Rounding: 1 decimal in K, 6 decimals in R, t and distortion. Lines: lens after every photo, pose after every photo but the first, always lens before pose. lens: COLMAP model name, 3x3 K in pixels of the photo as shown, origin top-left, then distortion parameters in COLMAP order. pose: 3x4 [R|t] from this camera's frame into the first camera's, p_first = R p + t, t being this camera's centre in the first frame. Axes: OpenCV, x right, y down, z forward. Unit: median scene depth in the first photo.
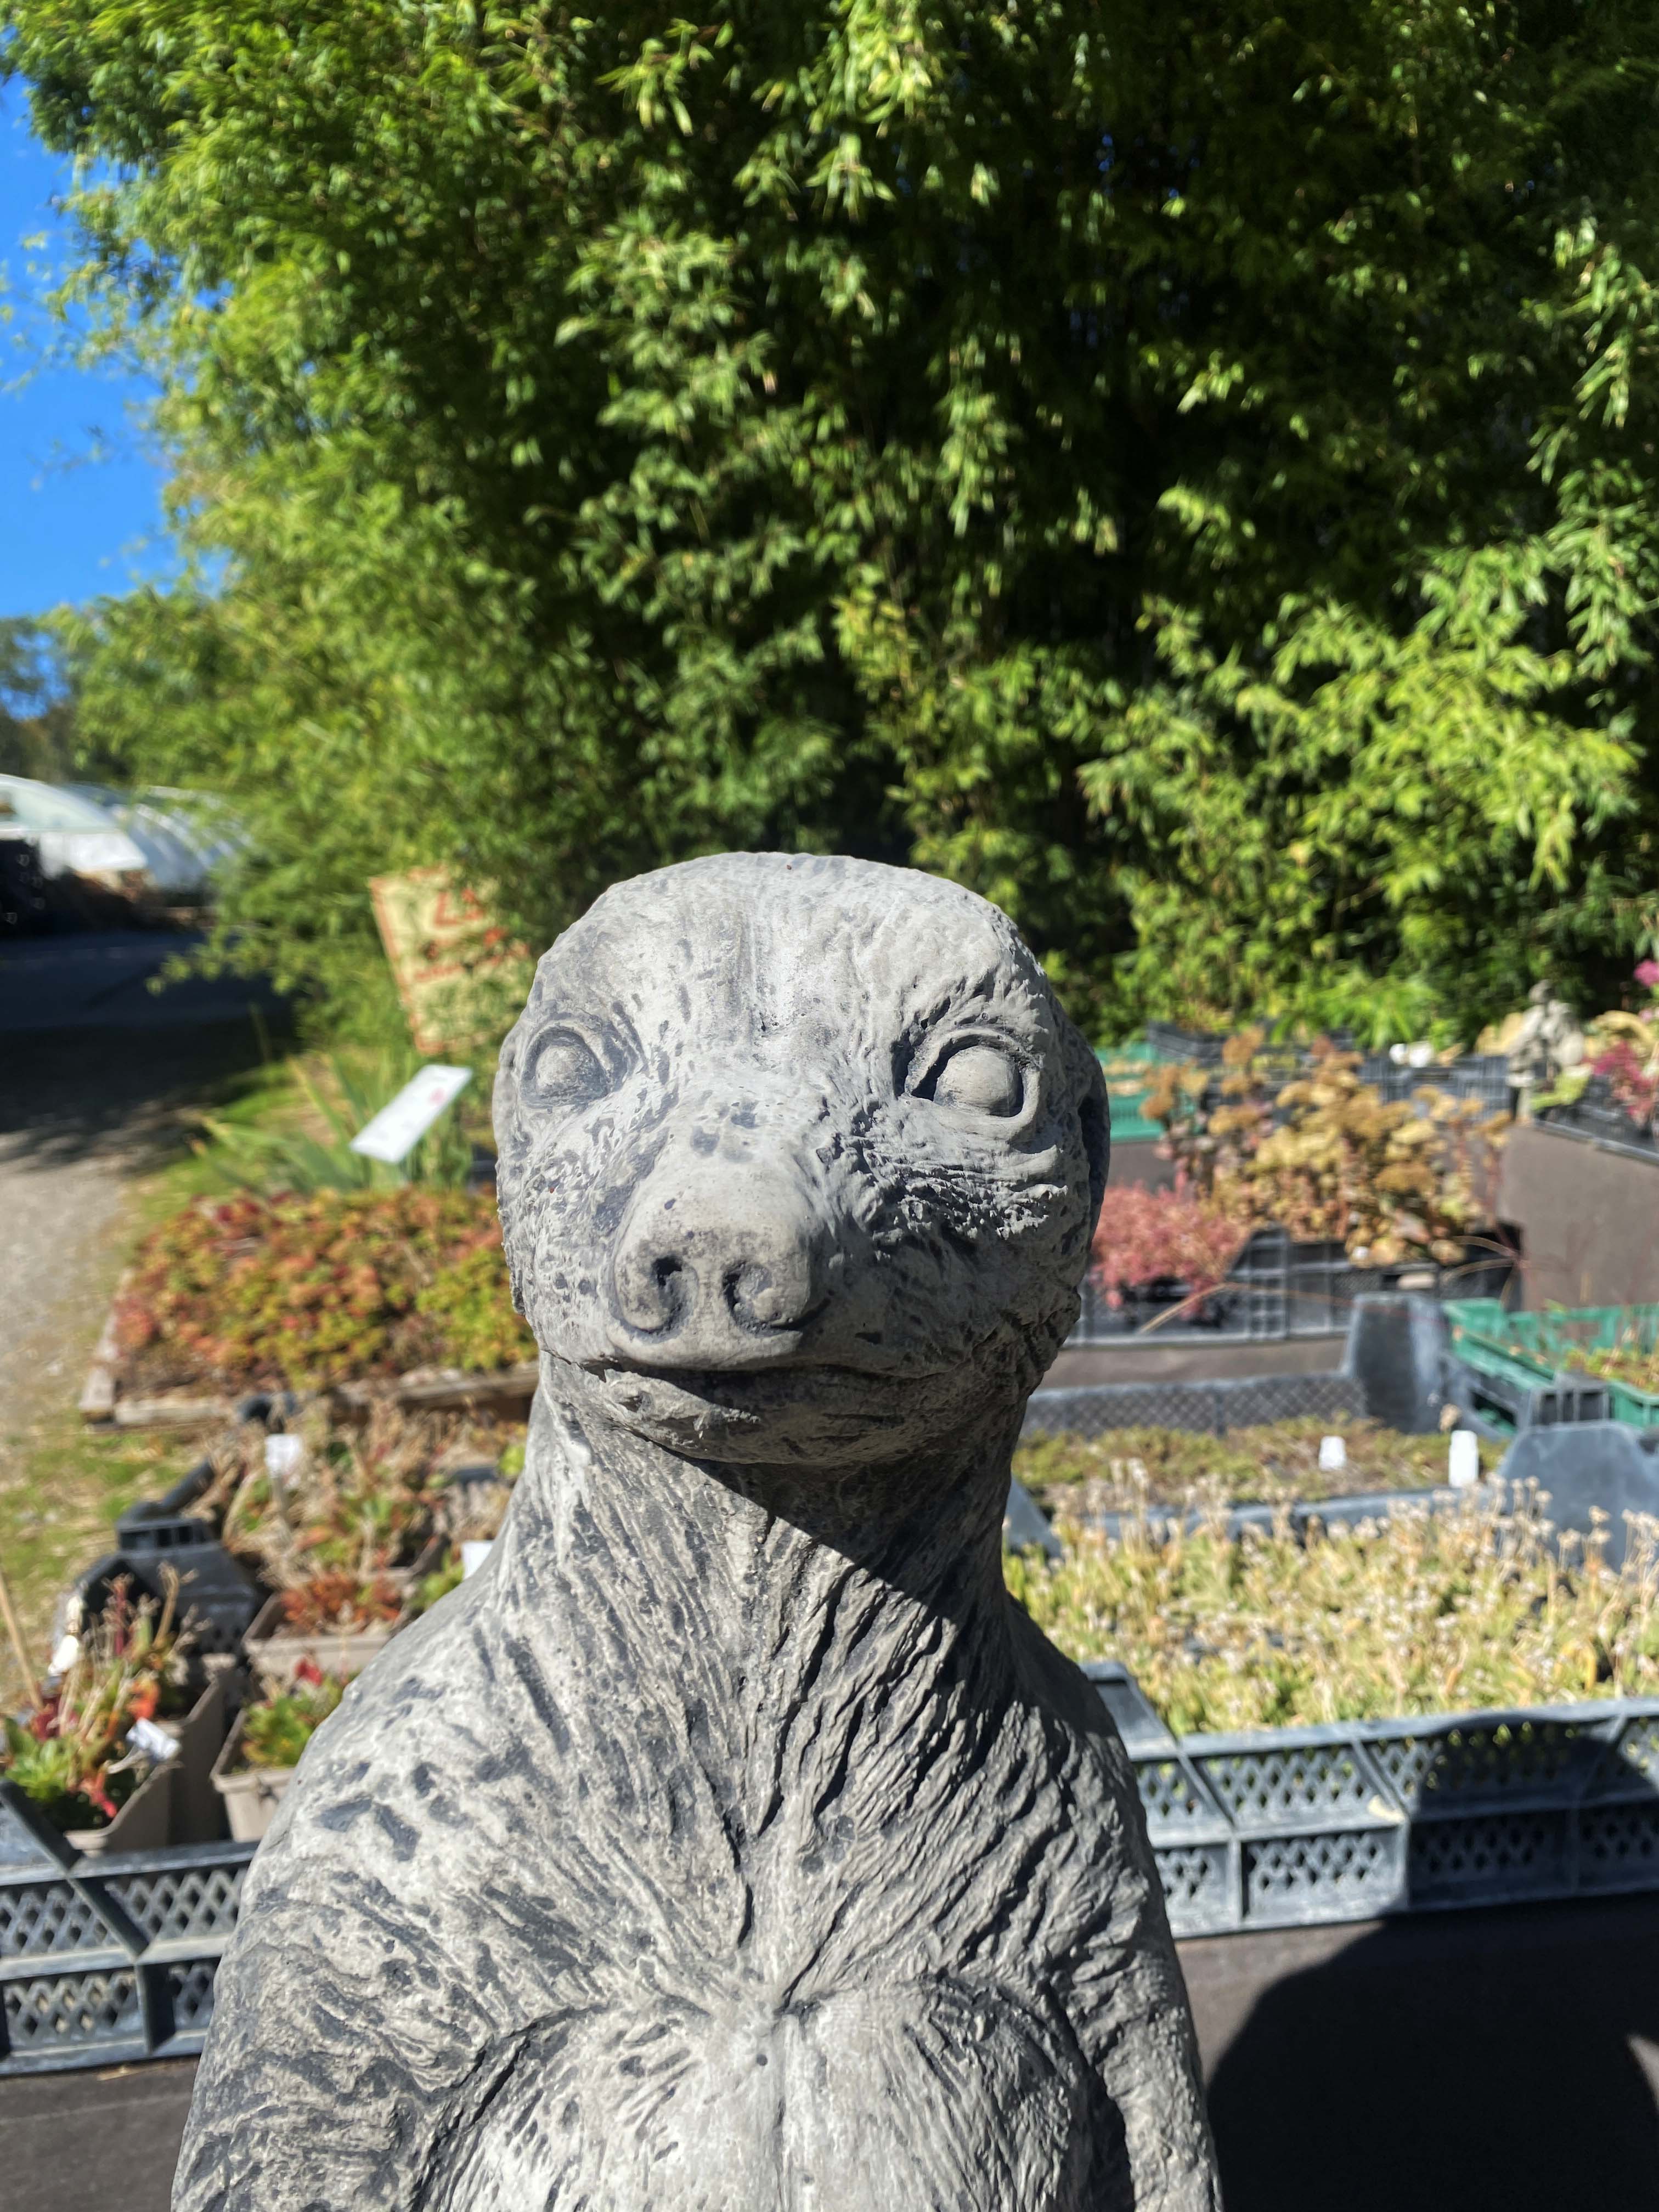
lens RADIAL K [[1707.8, 0, 825.8], [0, 1707.8, 1108.5], [0, 0, 1]] dist [0.015490, 0.000845]
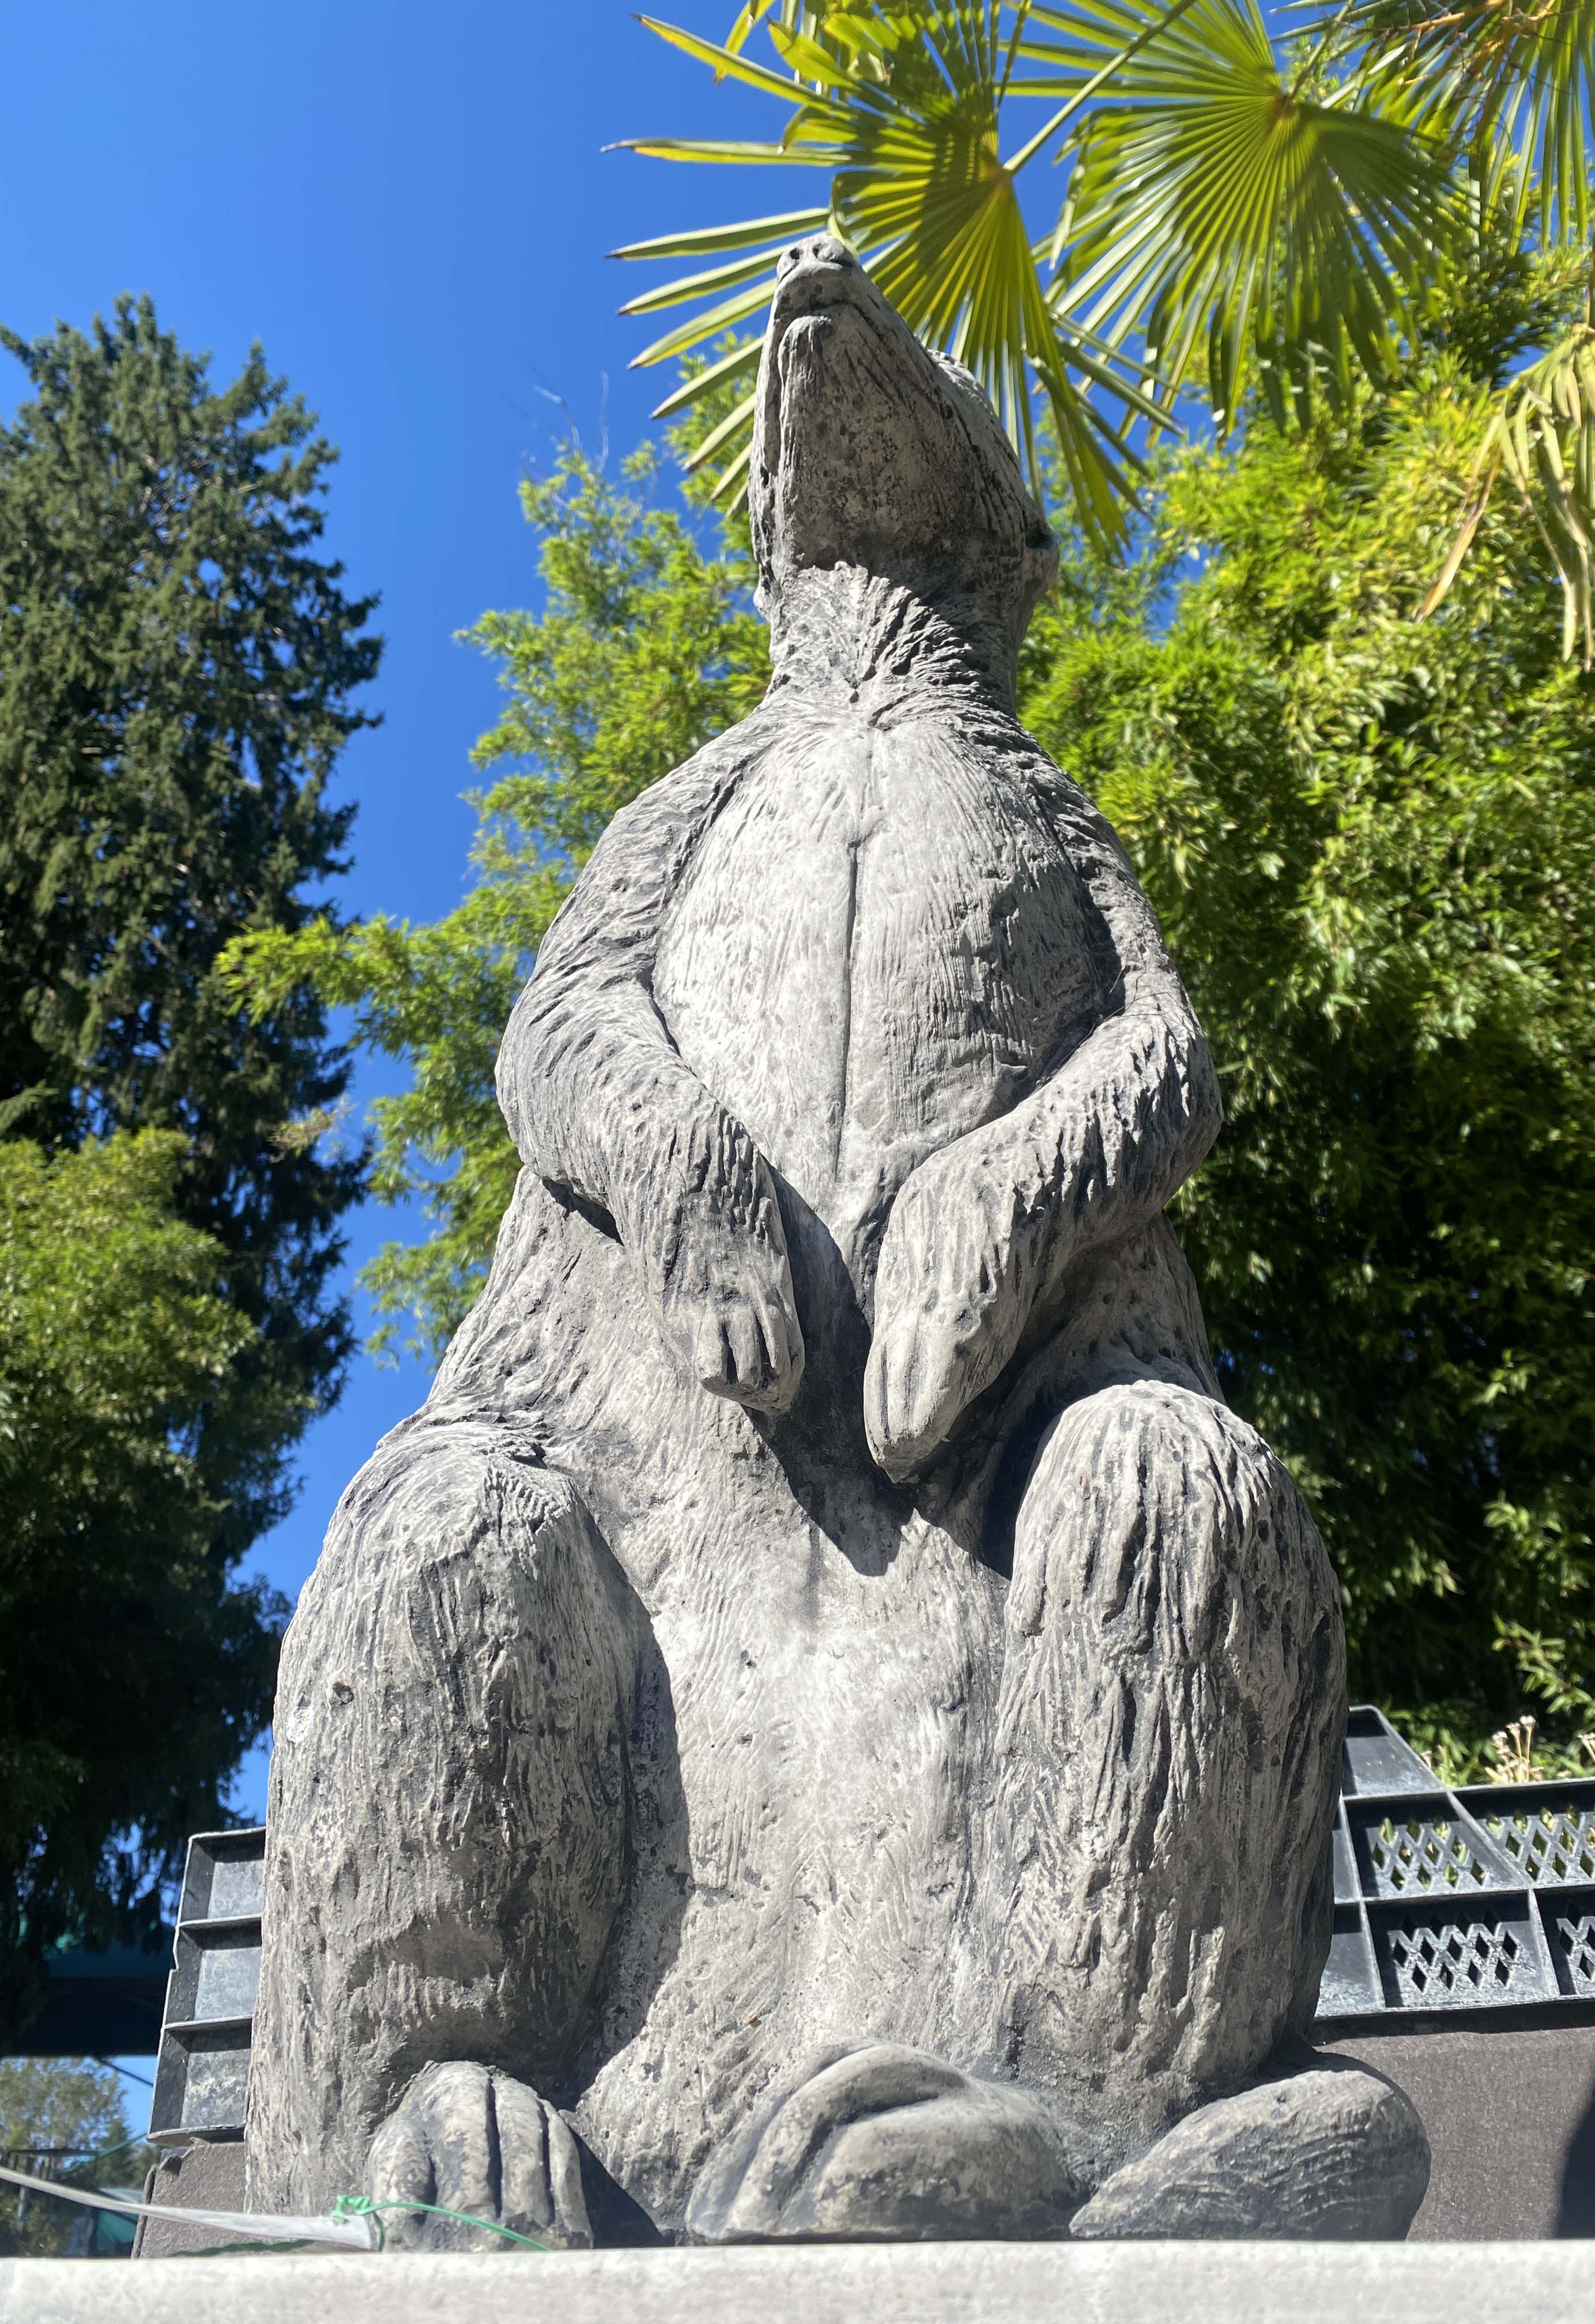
lens RADIAL K [[1815.2, 0, 802.5], [0, 1815.2, 1174.8], [0, 0, 1]] dist [0.038194, -0.002237]
pose [[0.977218, -0.105480, -0.184169, 0.204470], [-0.040424, 0.759364, -0.649409, 2.088792], [0.208351, 0.642059, 0.737801, -0.167430]]
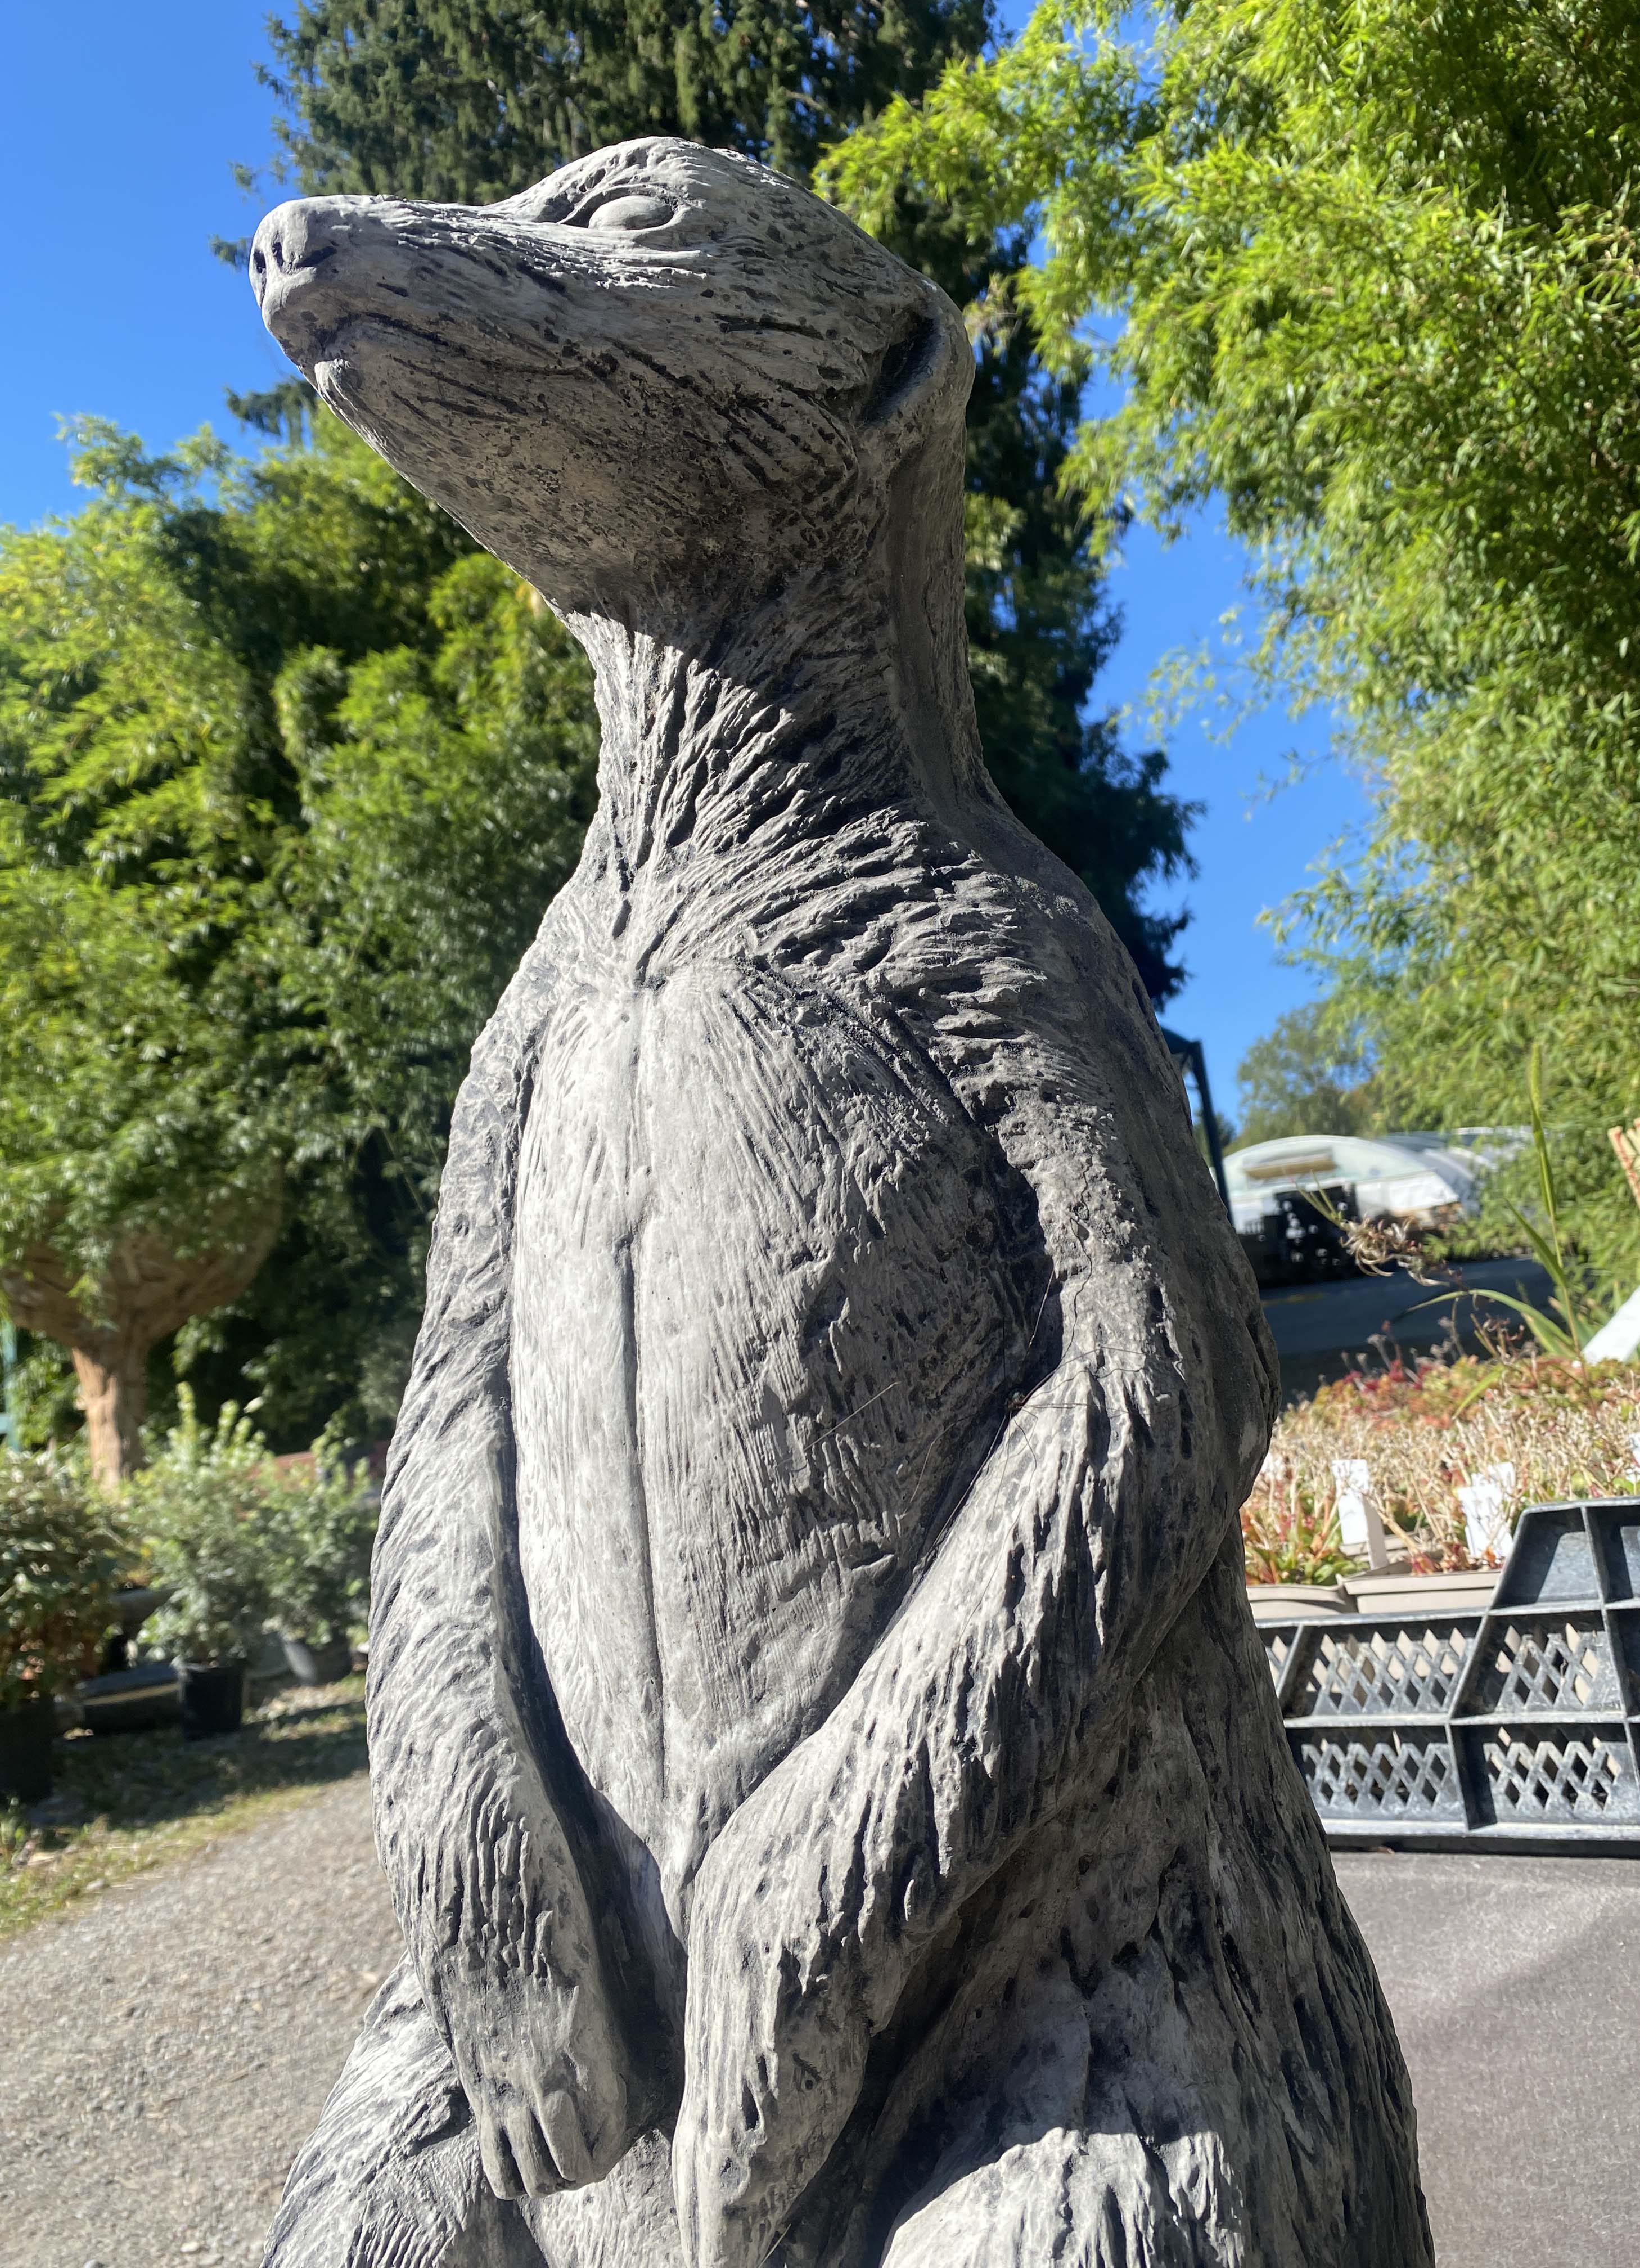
lens RADIAL K [[1751.7, 0, 836.7], [0, 1751.7, 1117.8], [0, 0, 1]] dist [0.047568, -0.046153]
pose [[0.739398, -0.145489, -0.657362, 0.900871], [0.009422, 0.978513, -0.205969, 0.855622], [0.673203, 0.146099, 0.724881, 0.136984]]
